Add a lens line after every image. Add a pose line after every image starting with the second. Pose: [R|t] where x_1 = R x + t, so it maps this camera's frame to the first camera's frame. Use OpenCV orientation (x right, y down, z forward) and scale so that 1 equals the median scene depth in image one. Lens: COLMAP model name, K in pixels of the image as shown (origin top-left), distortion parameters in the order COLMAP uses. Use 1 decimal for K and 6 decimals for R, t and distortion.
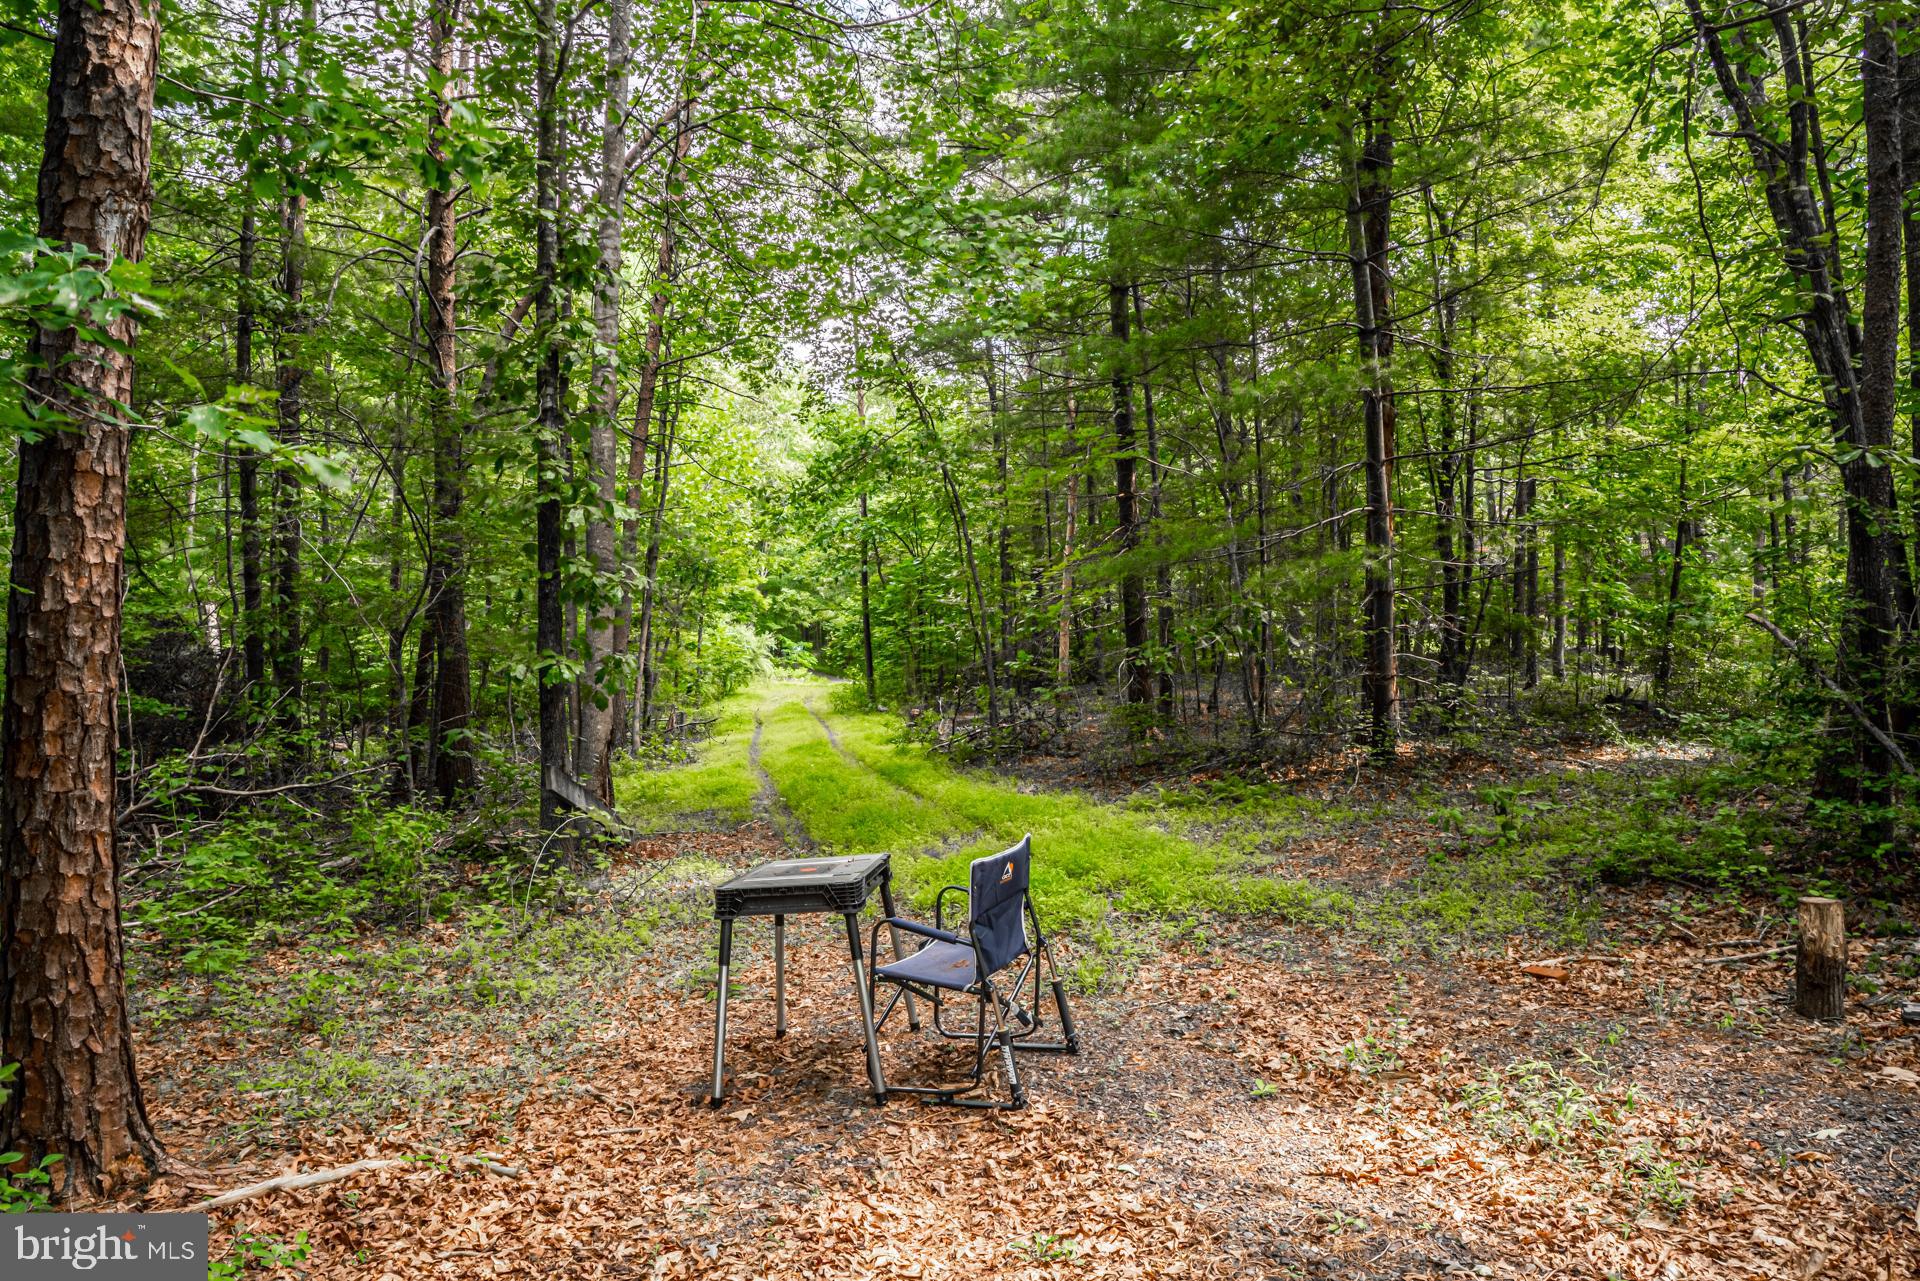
lens RADIAL K [[1108.1, 0, 960.4], [0, 1108.1, 650.4], [0, 0, 1]] dist [-0.153786, 0.043023]
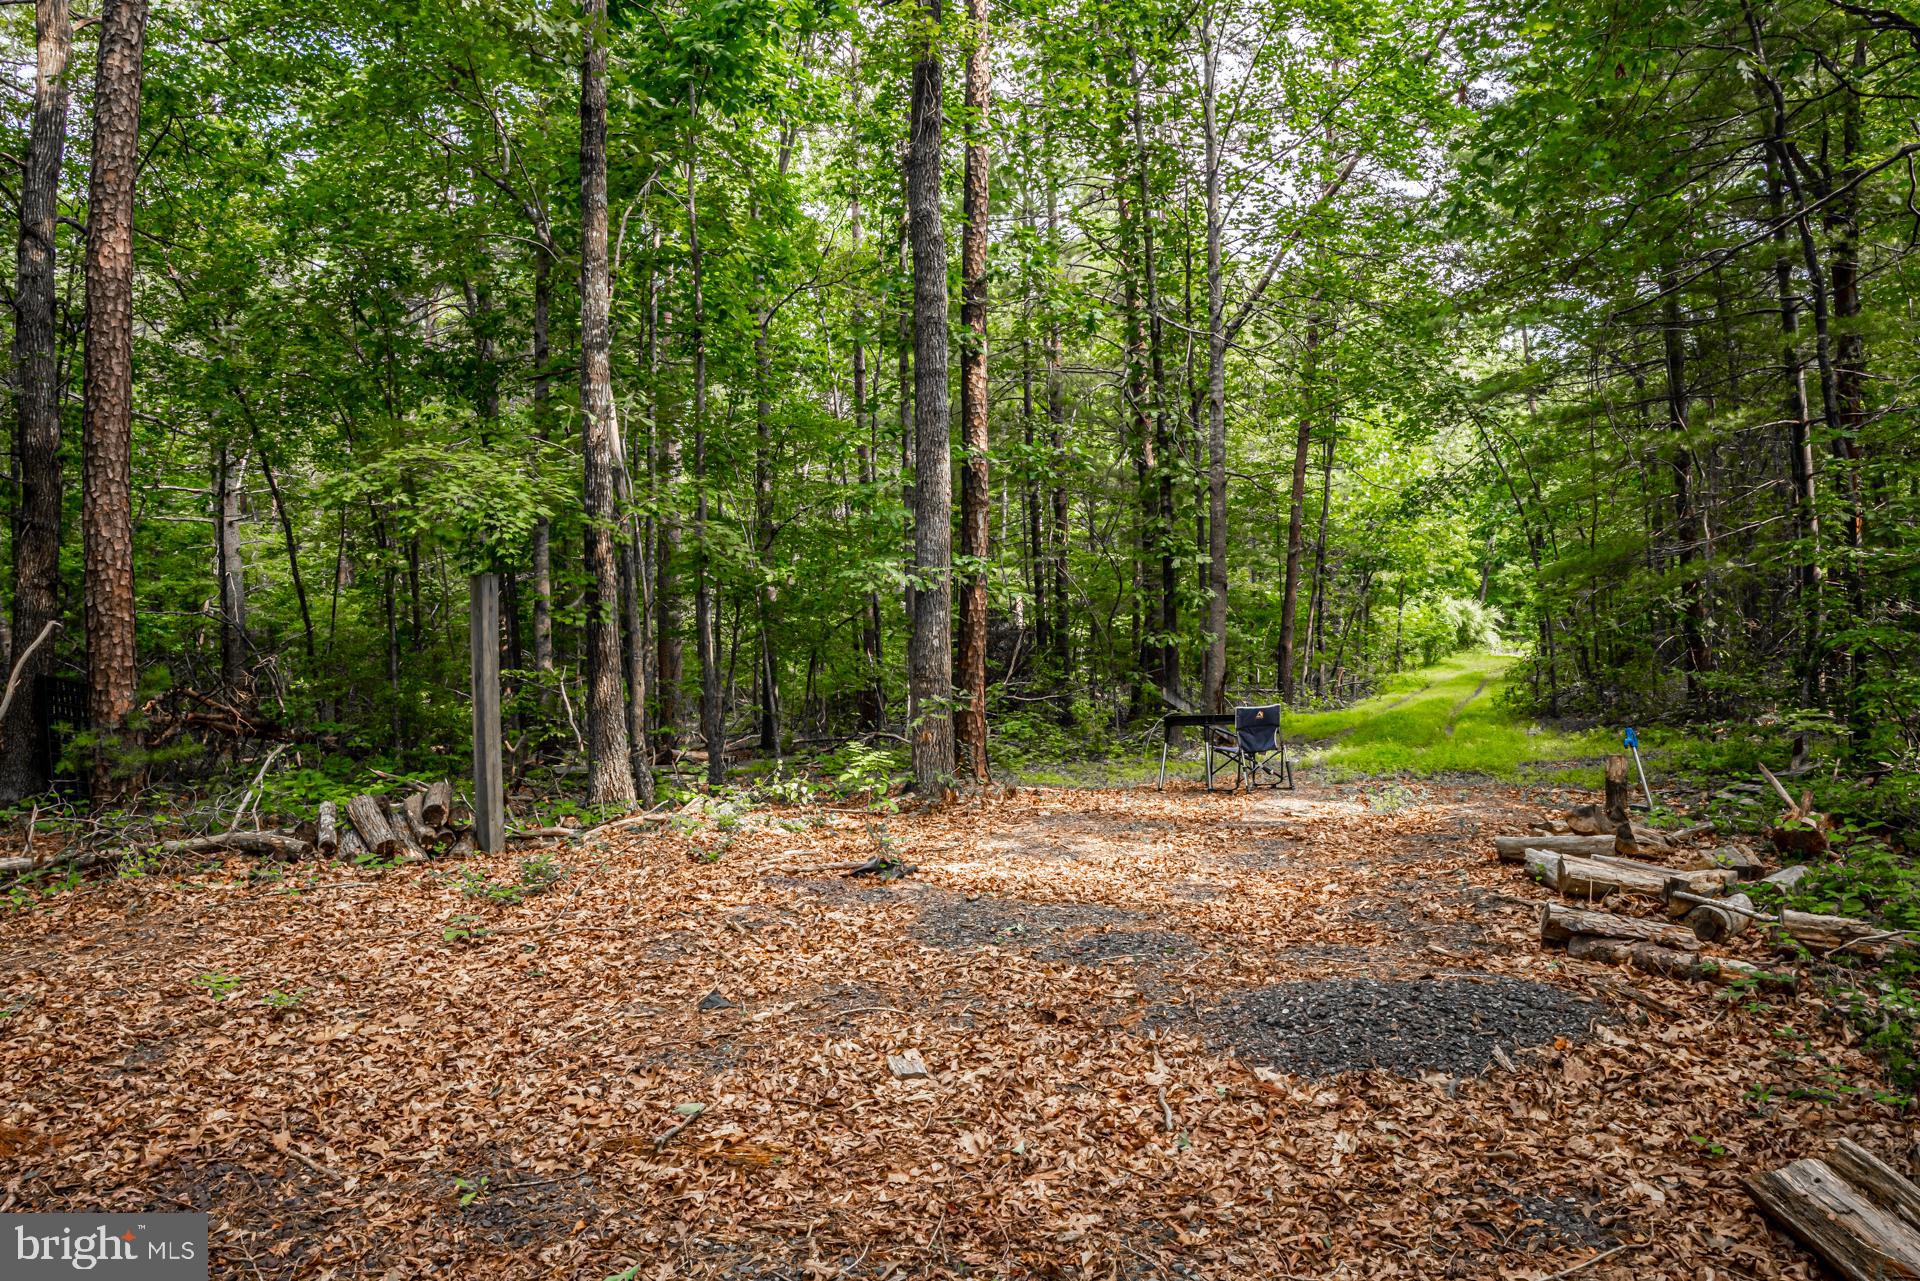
lens RADIAL K [[1108.1, 0, 960.4], [0, 1108.1, 650.4], [0, 0, 1]] dist [-0.153786, 0.043023]
pose [[0.775938, 0.017954, -0.630554, 0.098812], [-0.000851, 0.999624, 0.027416, -0.002818], [0.630809, -0.020737, 0.775661, -0.132294]]
